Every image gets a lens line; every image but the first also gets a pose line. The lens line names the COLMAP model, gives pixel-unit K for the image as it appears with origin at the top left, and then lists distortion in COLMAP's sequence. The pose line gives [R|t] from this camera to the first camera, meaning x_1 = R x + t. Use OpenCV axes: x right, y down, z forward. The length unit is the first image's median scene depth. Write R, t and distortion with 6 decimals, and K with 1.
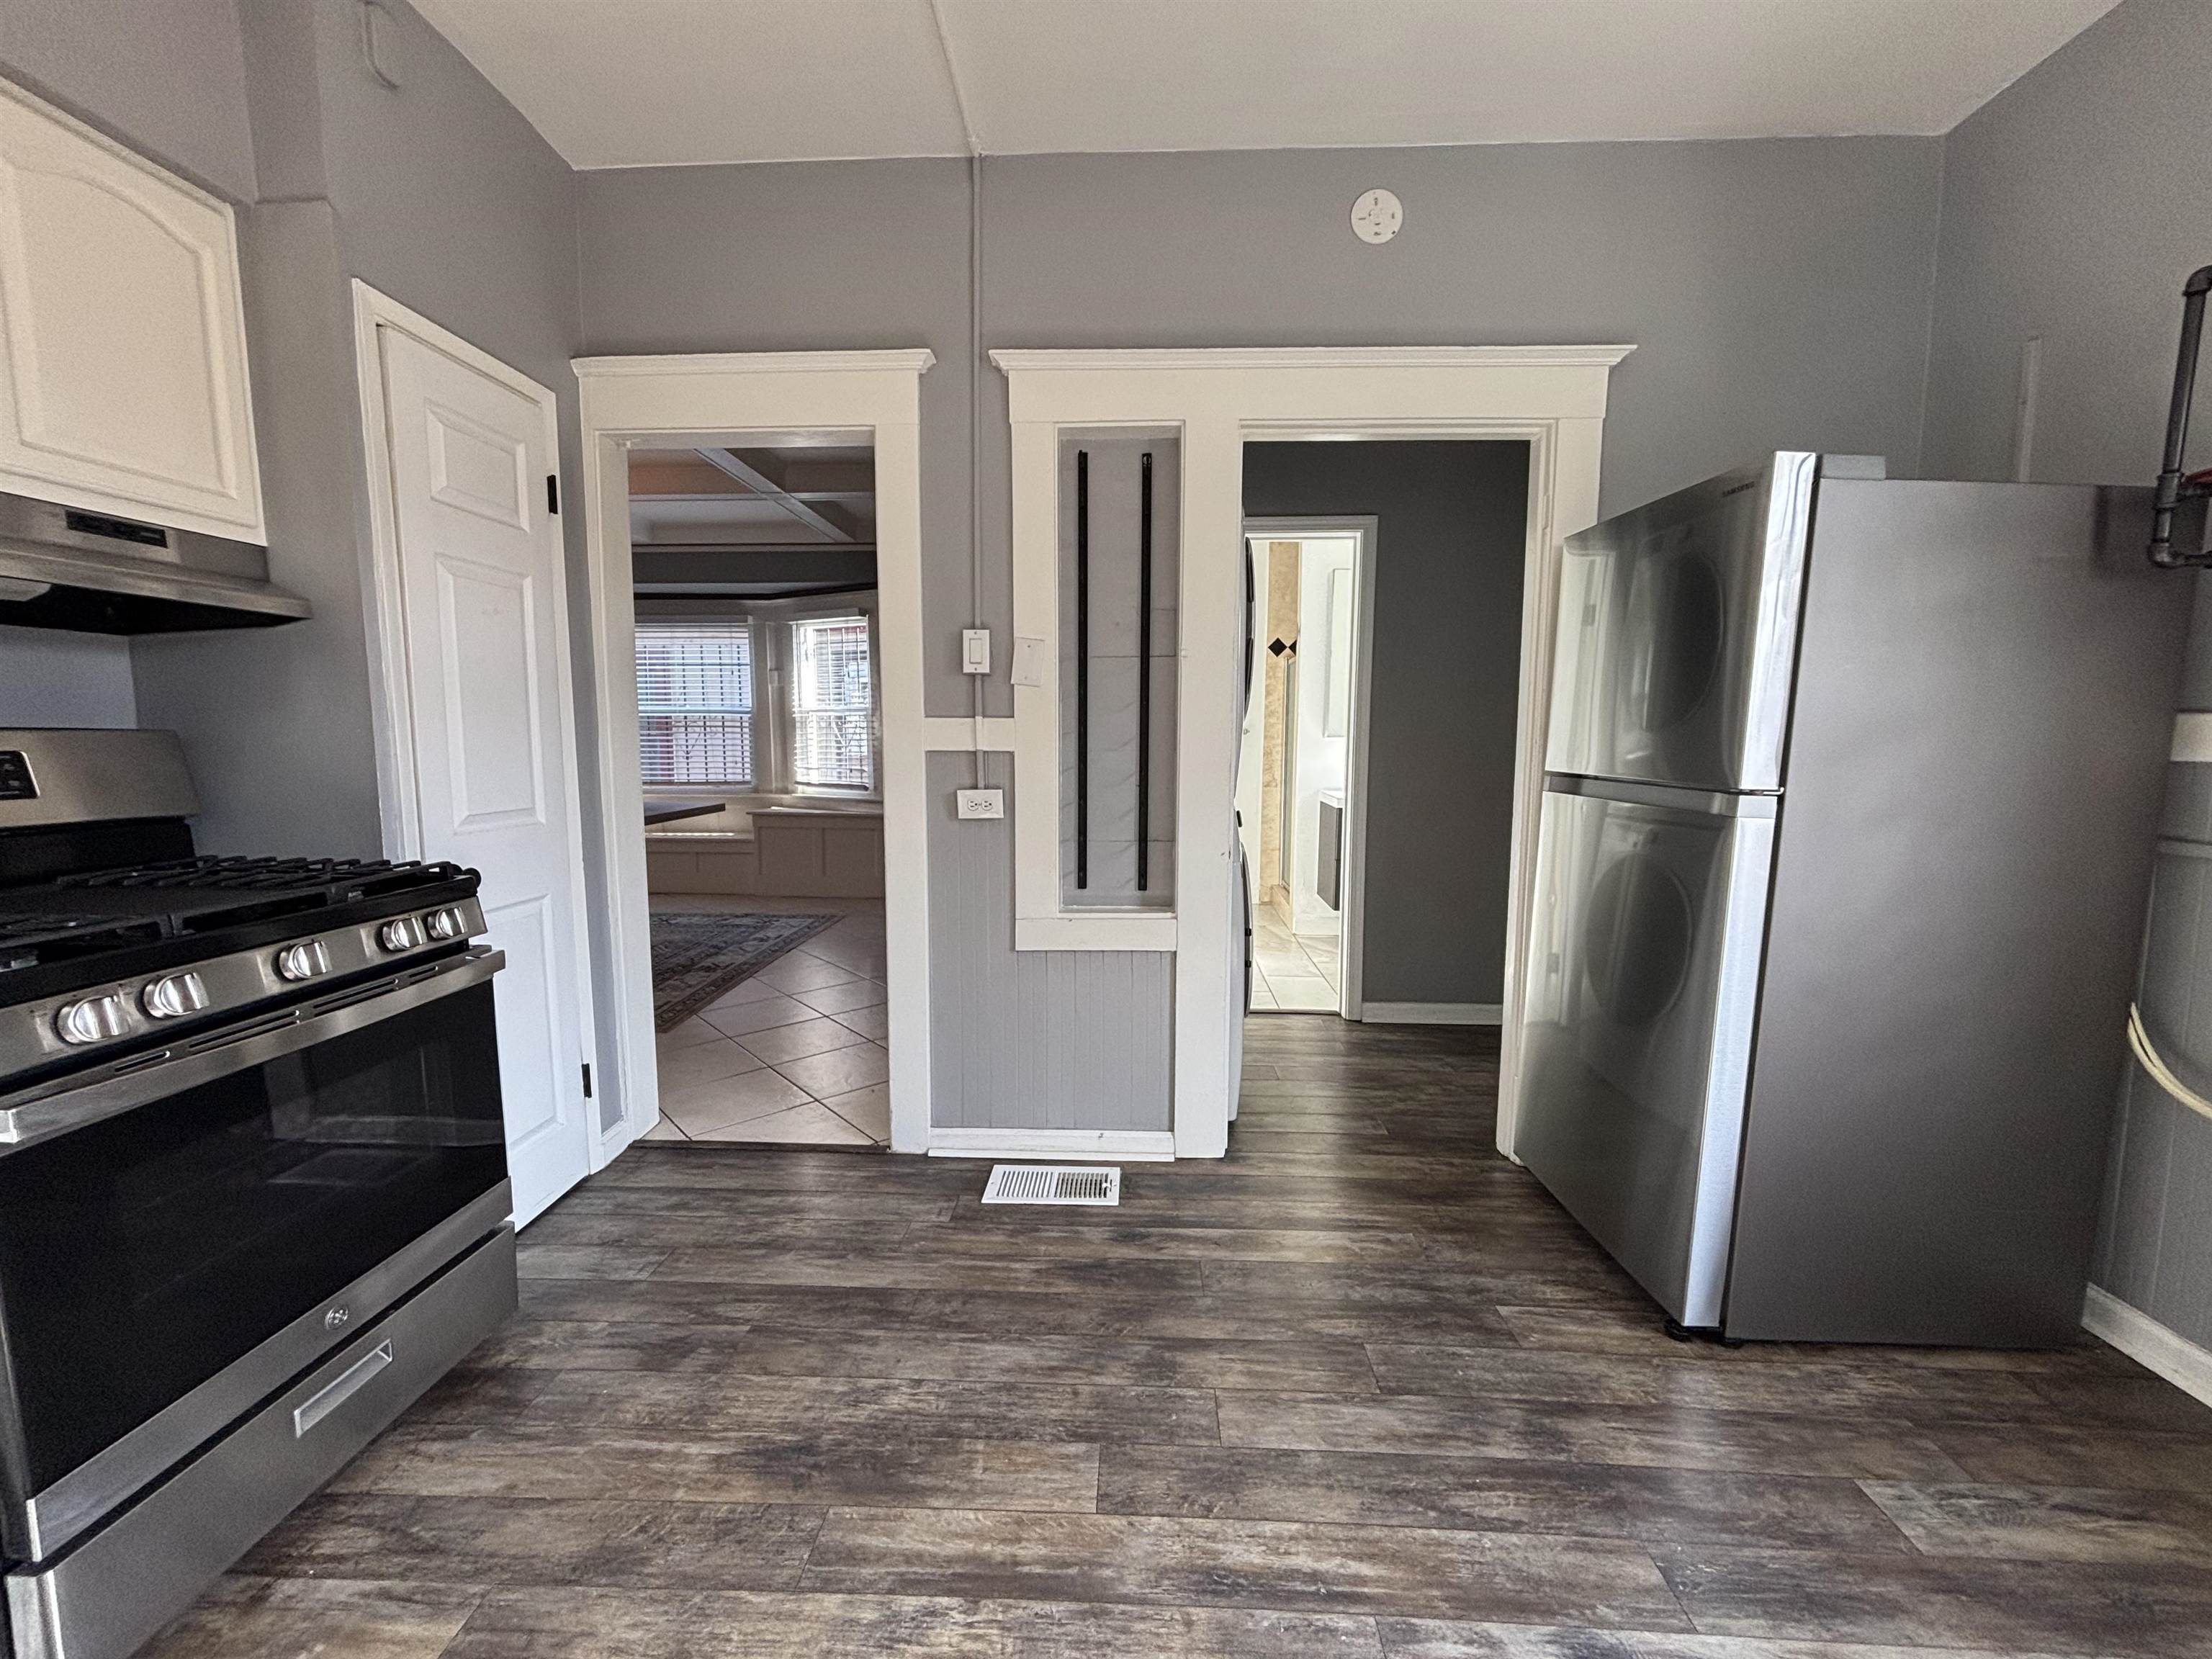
lens RADIAL K [[901.4, 0, 1107.9], [0, 901.4, 823.2], [0, 0, 1]] dist [0.003937, -0.001545]
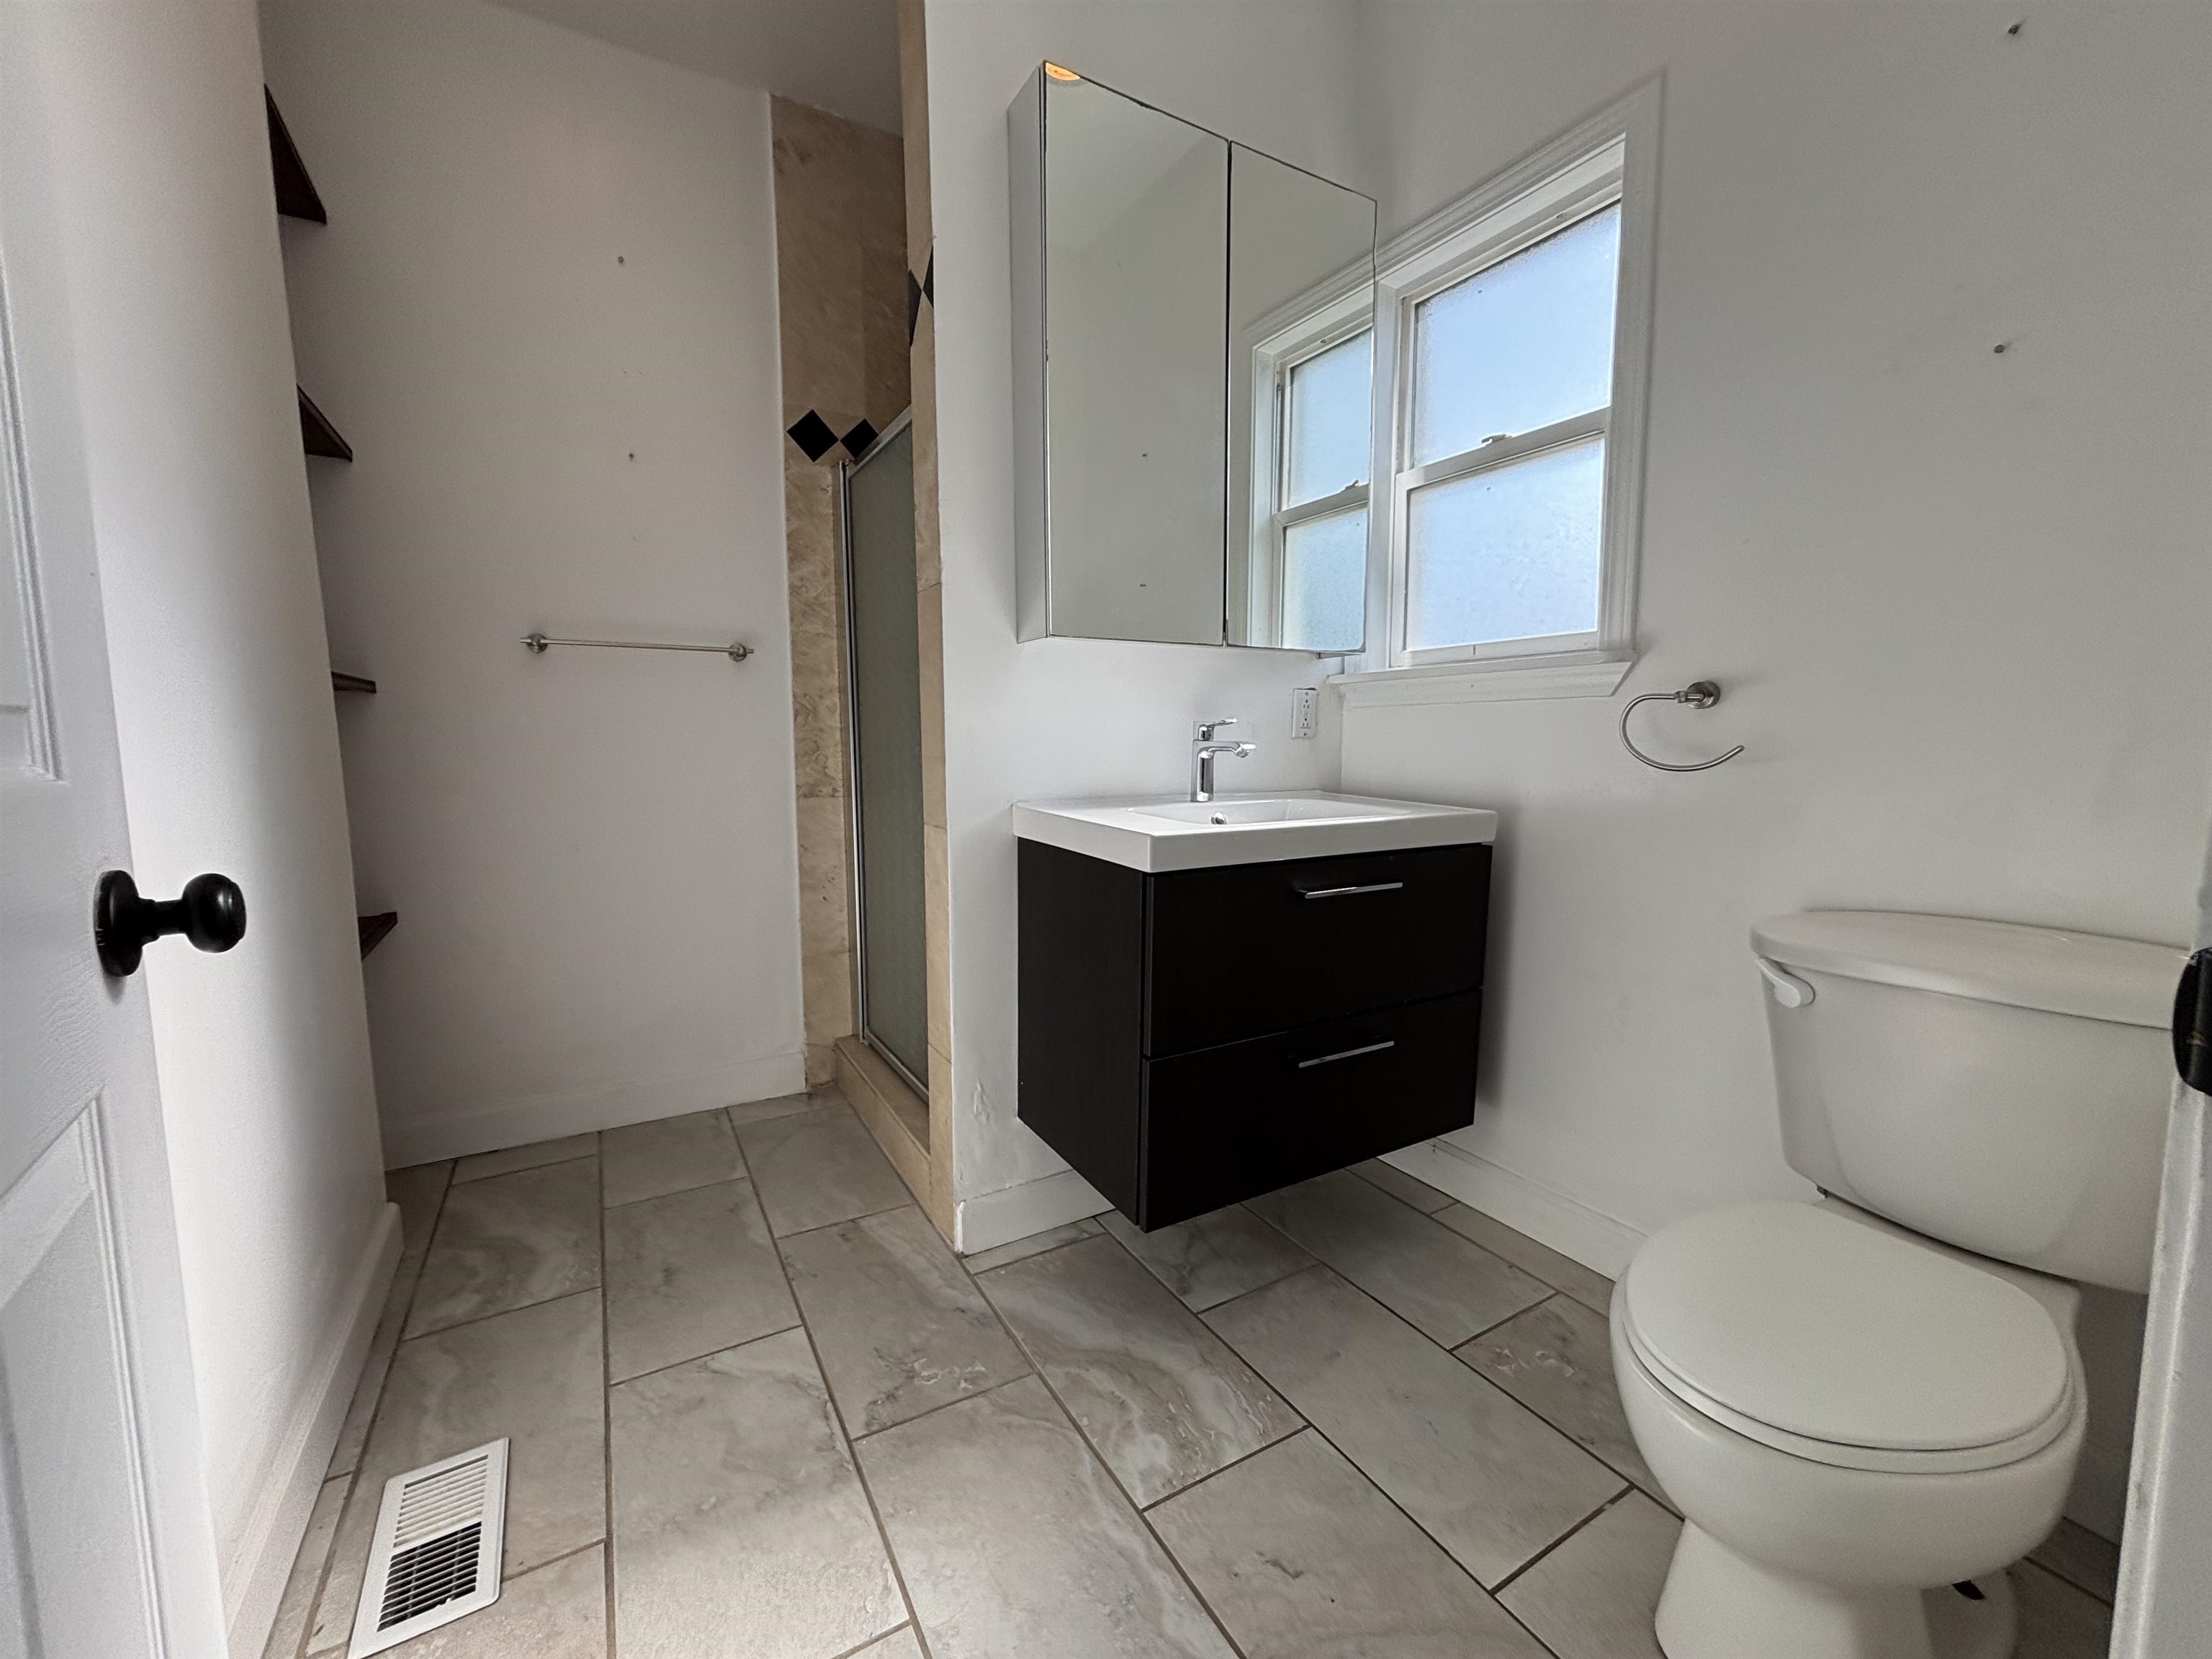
lens RADIAL K [[901.4, 0, 1109.1], [0, 901.4, 826.3], [0, 0, 1]] dist [0.003937, -0.001545]
pose [[0.841190, -0.063159, 0.537039, 0.076238], [0.058846, 0.997949, 0.025192, -0.030061], [-0.537528, 0.010411, 0.843181, 0.606921]]
